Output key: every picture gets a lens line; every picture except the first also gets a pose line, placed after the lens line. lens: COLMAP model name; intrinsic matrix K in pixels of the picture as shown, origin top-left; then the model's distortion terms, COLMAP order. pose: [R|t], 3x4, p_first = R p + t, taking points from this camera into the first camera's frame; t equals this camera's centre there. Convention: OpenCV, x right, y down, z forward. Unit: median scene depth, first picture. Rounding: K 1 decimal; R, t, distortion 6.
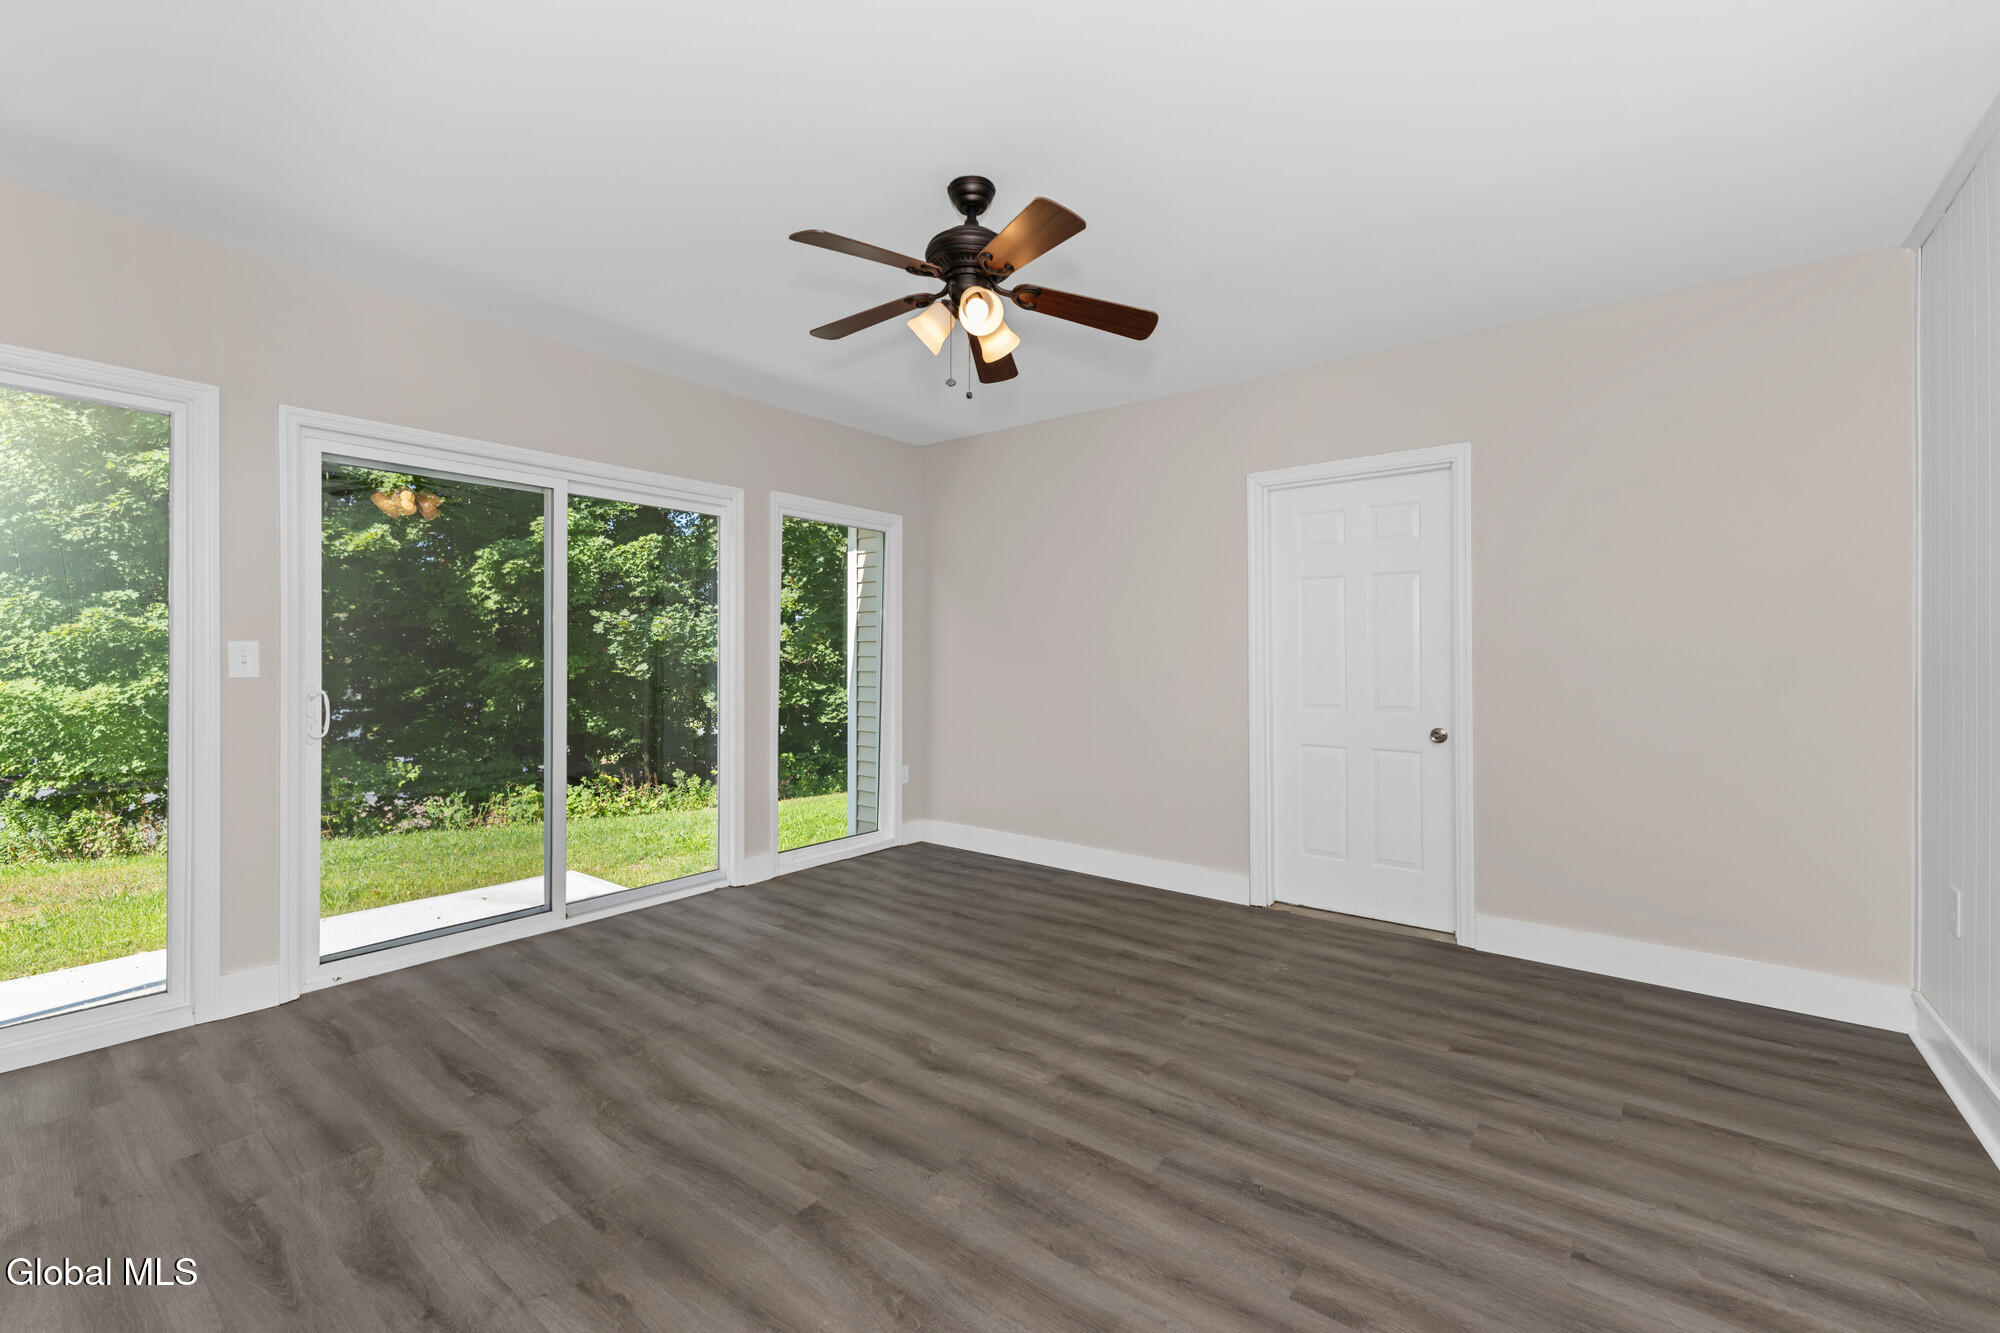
lens RADIAL K [[825.2, 0, 1000.0], [0, 825.2, 666.5], [0, 0, 1]] dist [-0.000327, -0.000142]
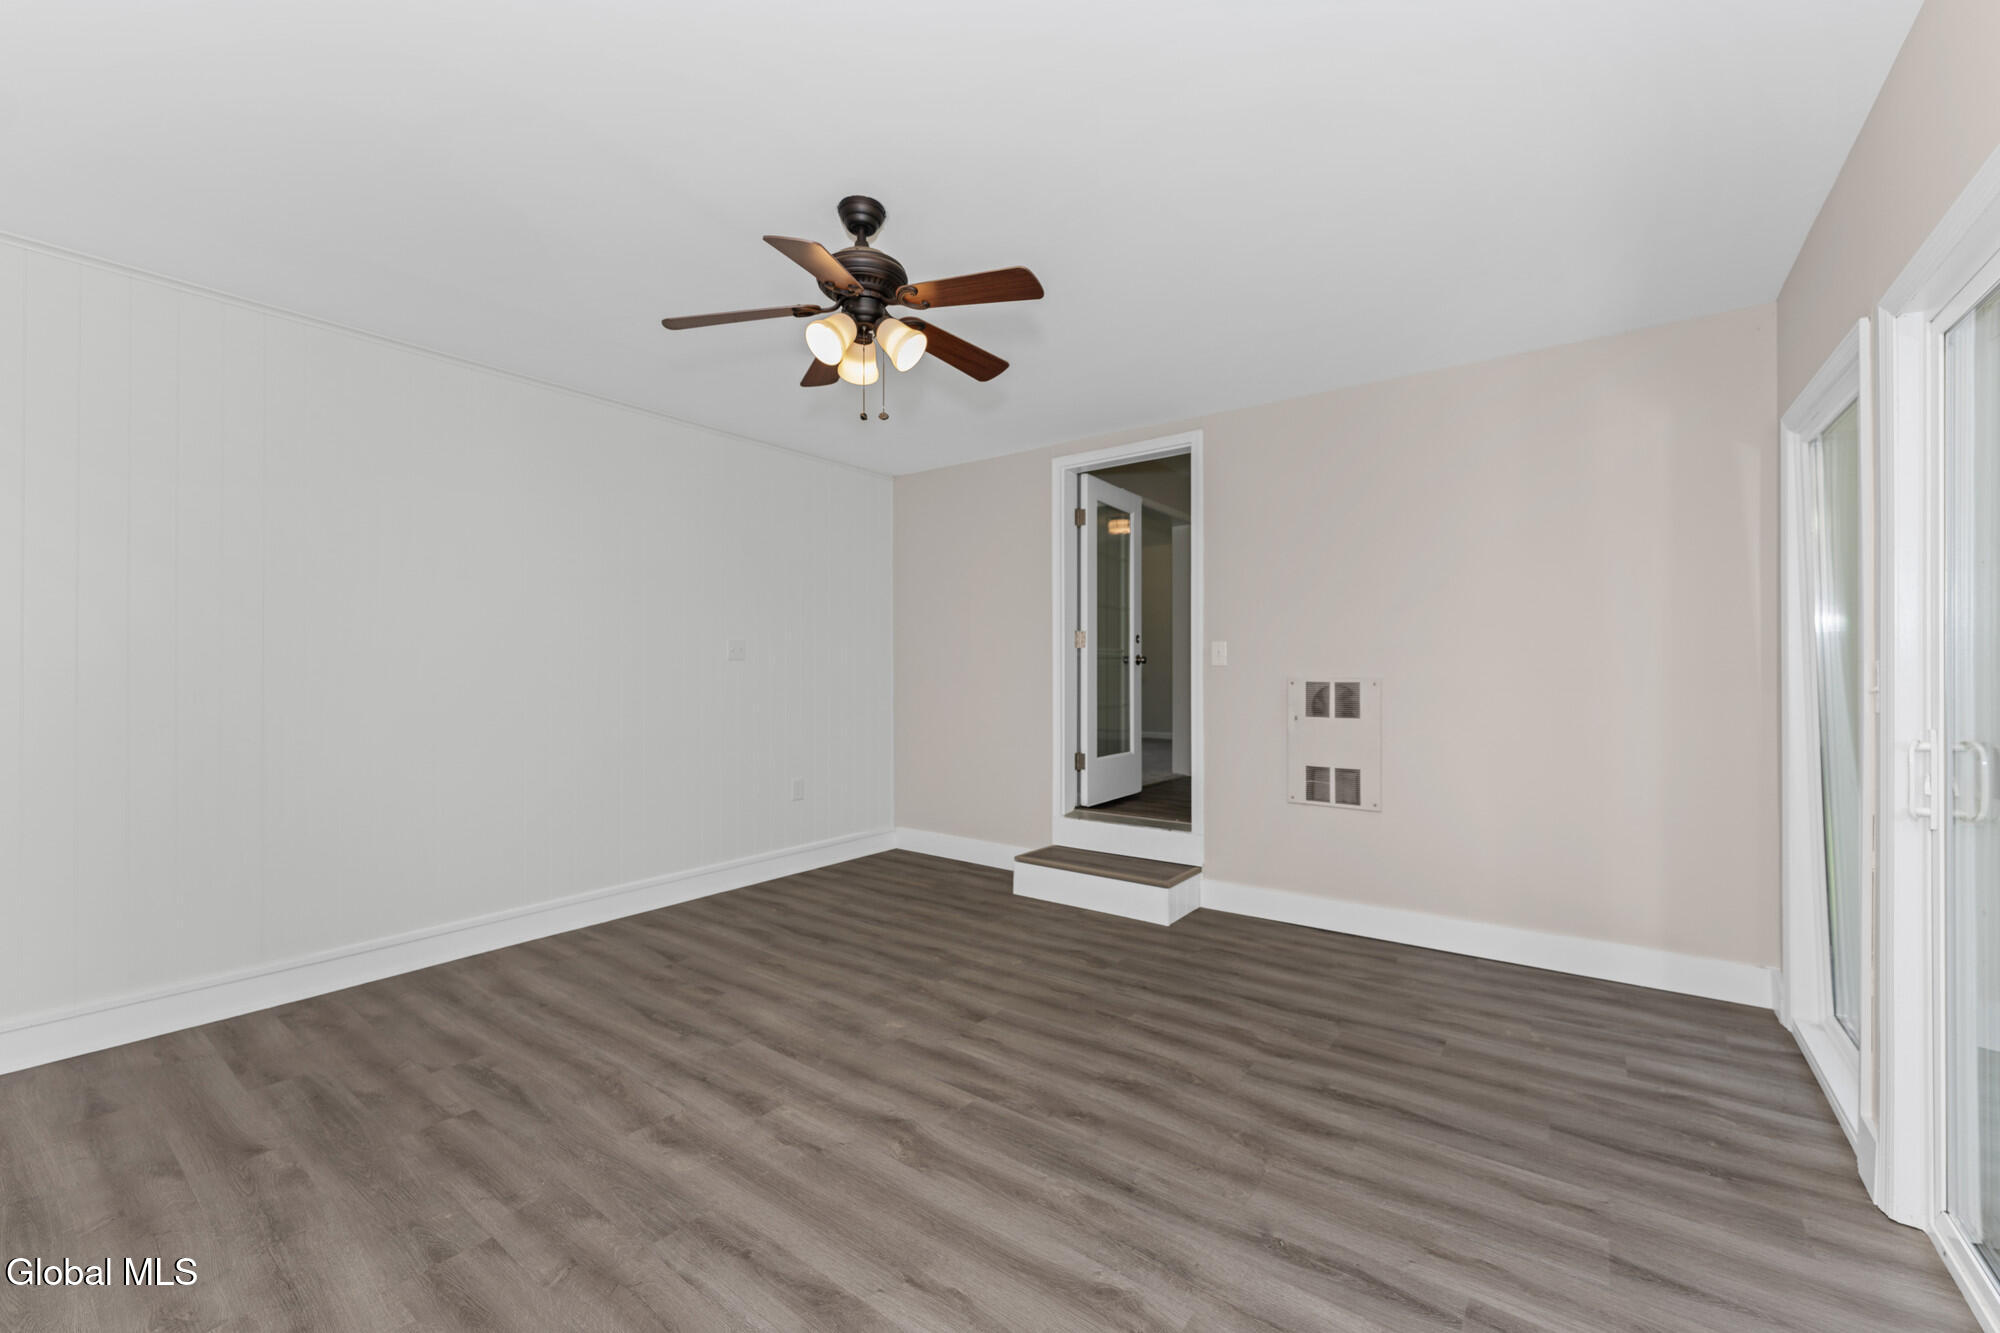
lens RADIAL K [[796.4, 0, 1000.0], [0, 796.4, 666.5], [0, 0, 1]] dist [0.000778, -0.000296]
pose [[-0.999773, -0.006138, -0.020426, -0.191538], [-0.006281, 0.999956, 0.006934, -0.031798], [0.020383, 0.007061, -0.999767, 2.085112]]
